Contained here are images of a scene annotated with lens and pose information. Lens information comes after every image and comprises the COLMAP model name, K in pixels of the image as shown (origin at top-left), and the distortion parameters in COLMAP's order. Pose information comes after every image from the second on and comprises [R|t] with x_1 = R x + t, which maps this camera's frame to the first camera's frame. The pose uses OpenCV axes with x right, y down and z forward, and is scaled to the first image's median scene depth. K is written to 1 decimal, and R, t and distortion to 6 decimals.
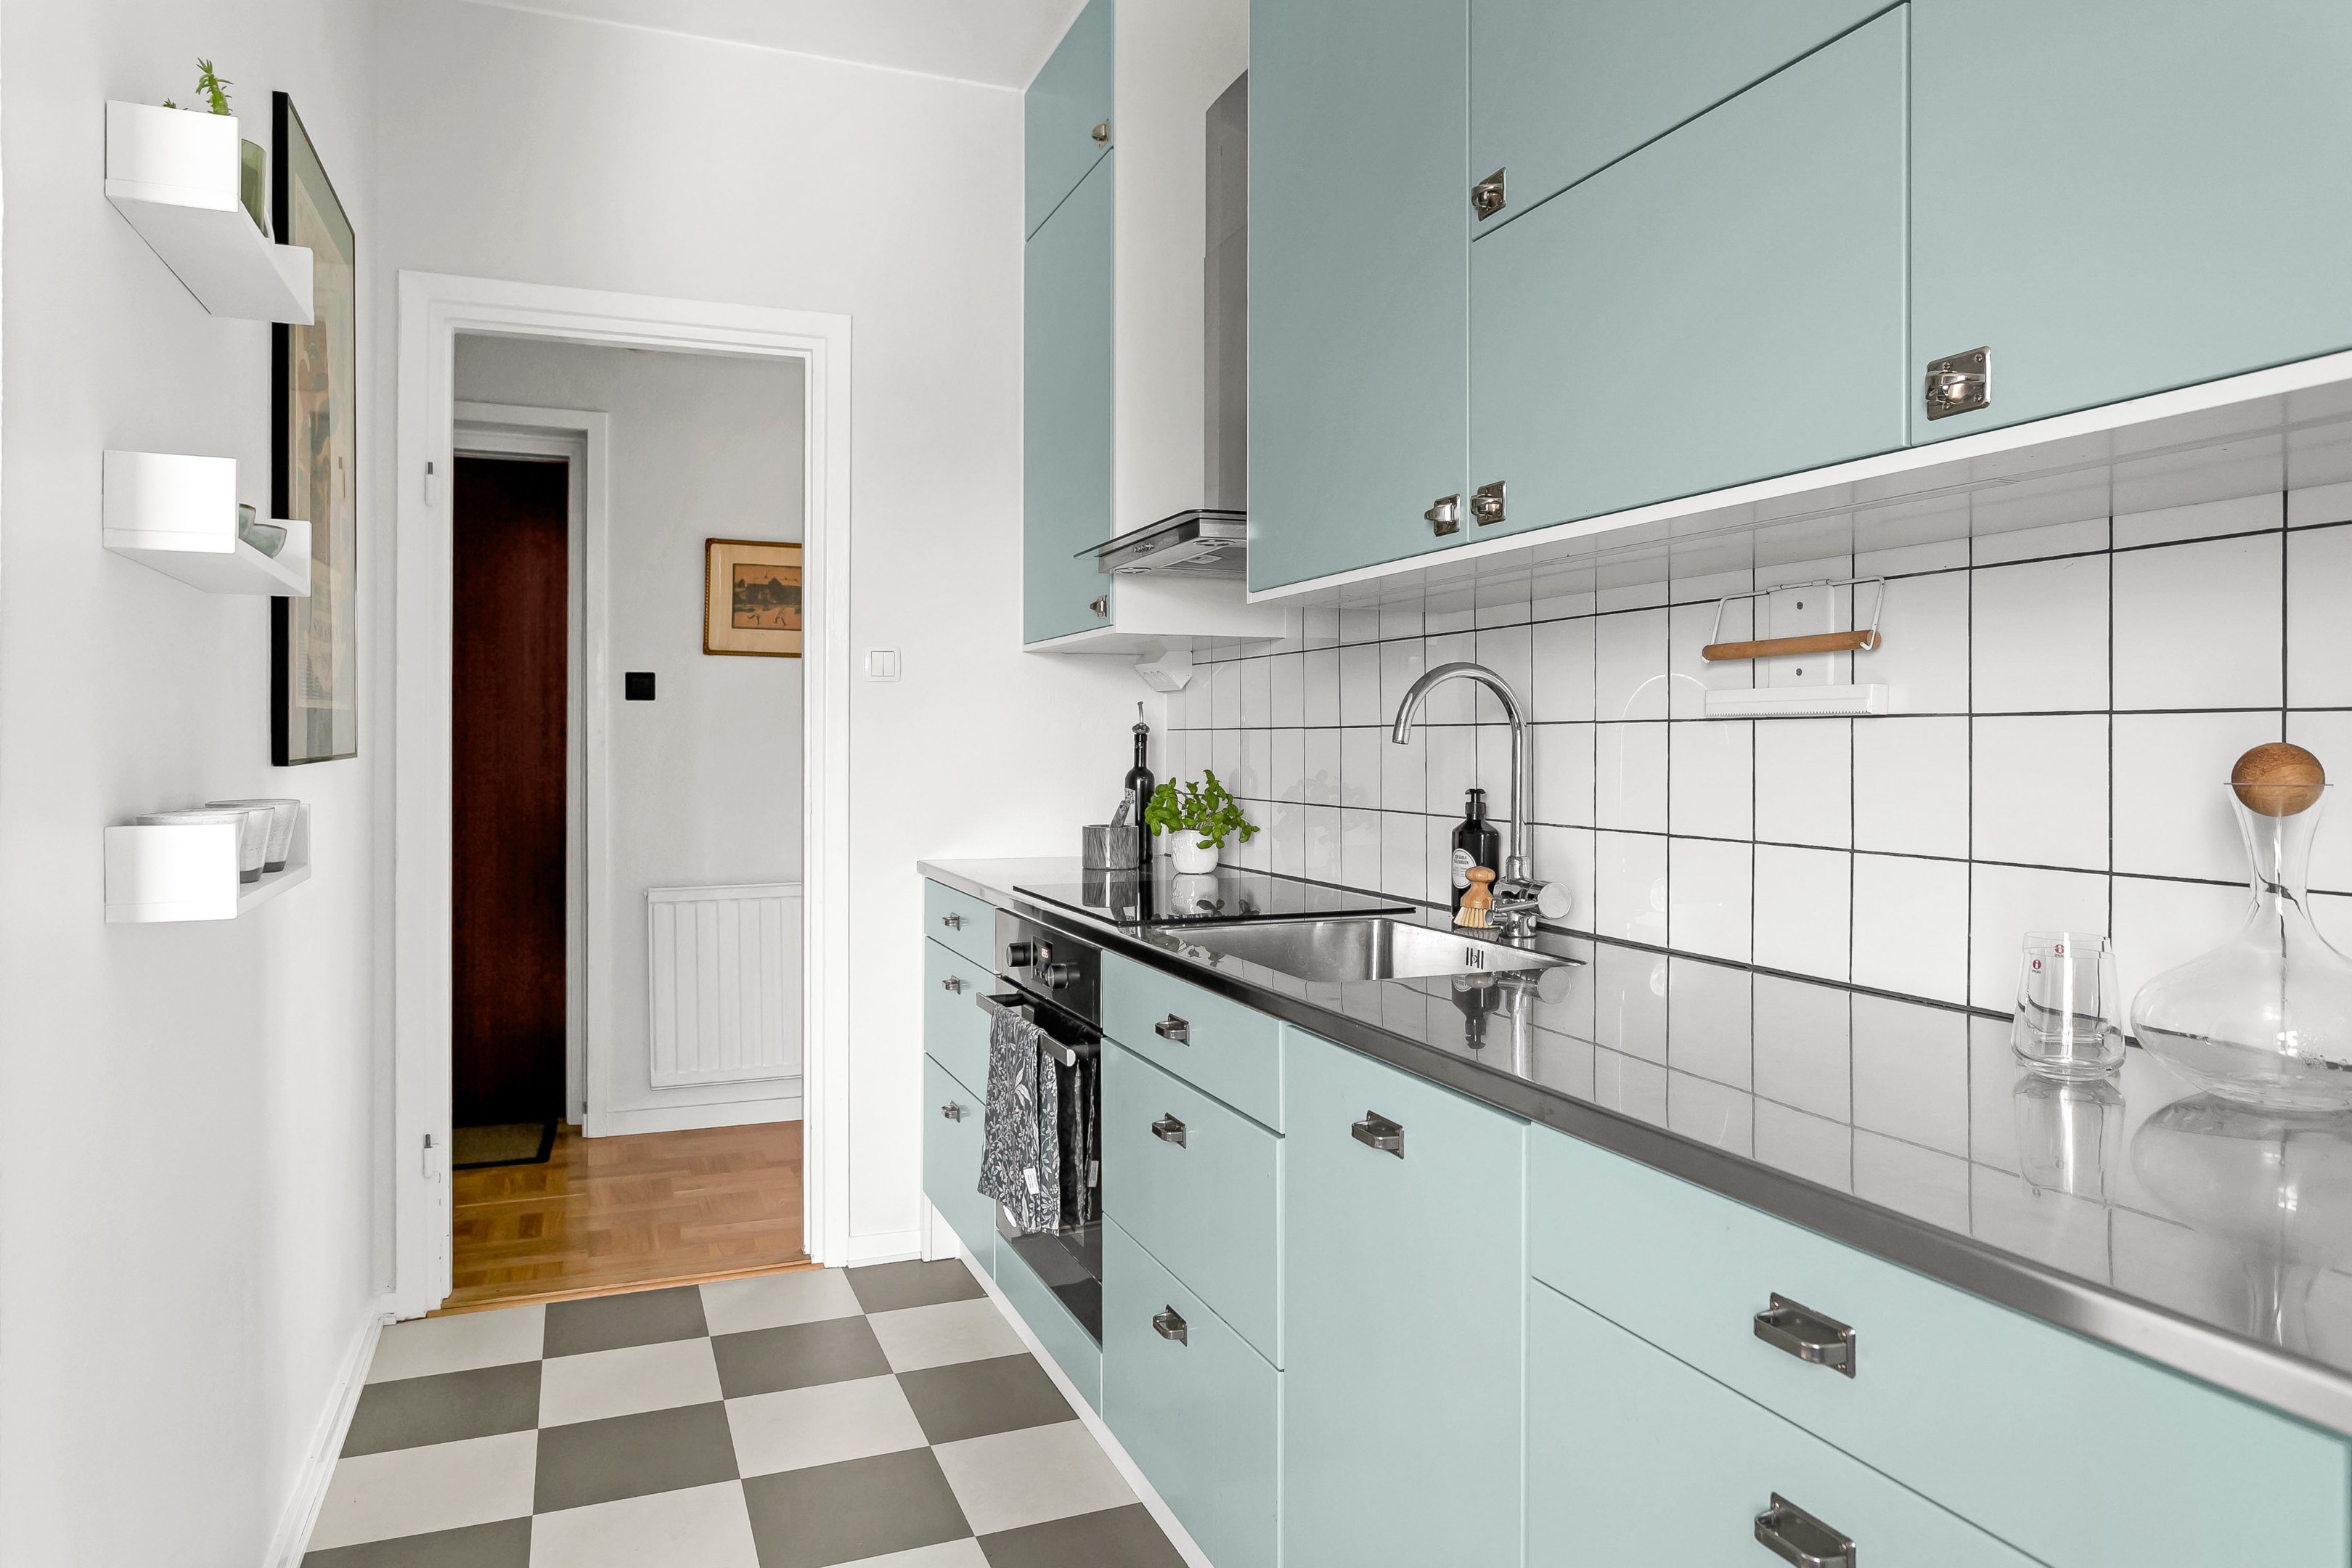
lens RADIAL K [[1481.7, 0, 1175.4], [0, 1481.7, 741.3], [0, 0, 1]] dist [0.000232, 0.000183]
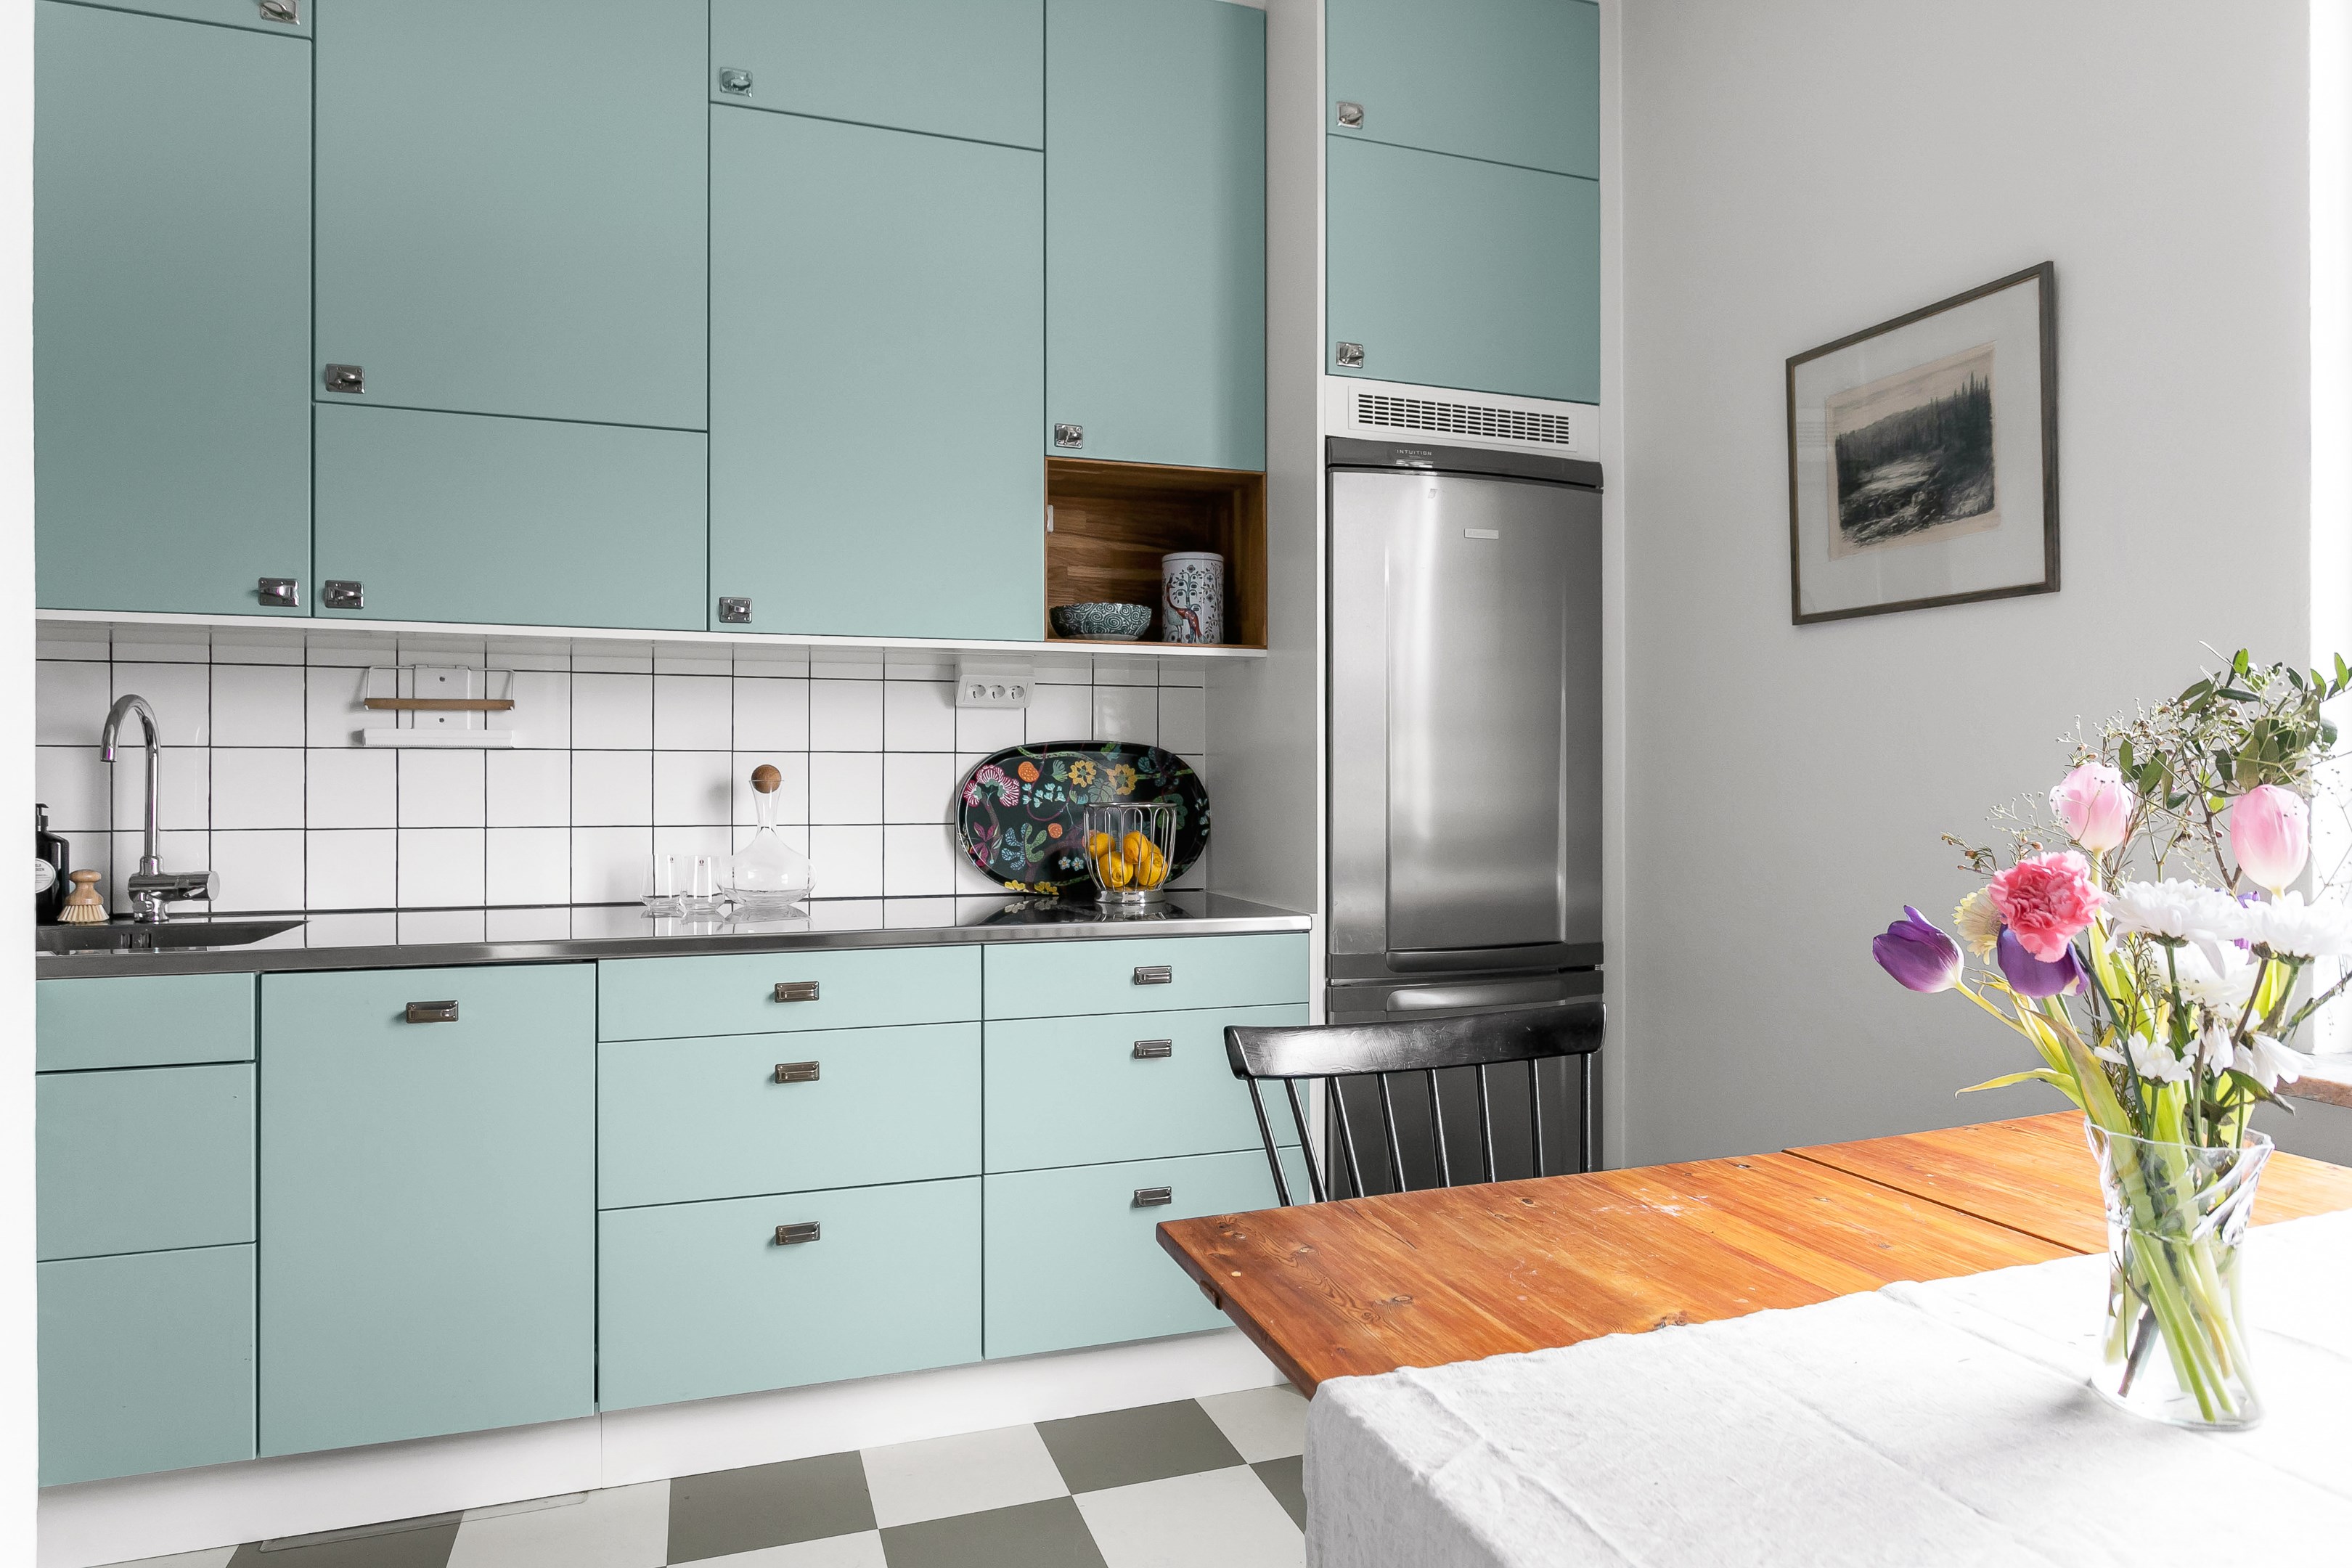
lens RADIAL K [[1383.7, 0, 1173.8], [0, 1383.7, 776.3], [0, 0, 1]] dist [0.002251, -0.000181]
pose [[0.050984, 0.003765, 0.998692, -1.076289], [-0.001173, 0.999992, -0.003710, 0.019682], [-0.998699, -0.000982, 0.050988, 0.126411]]
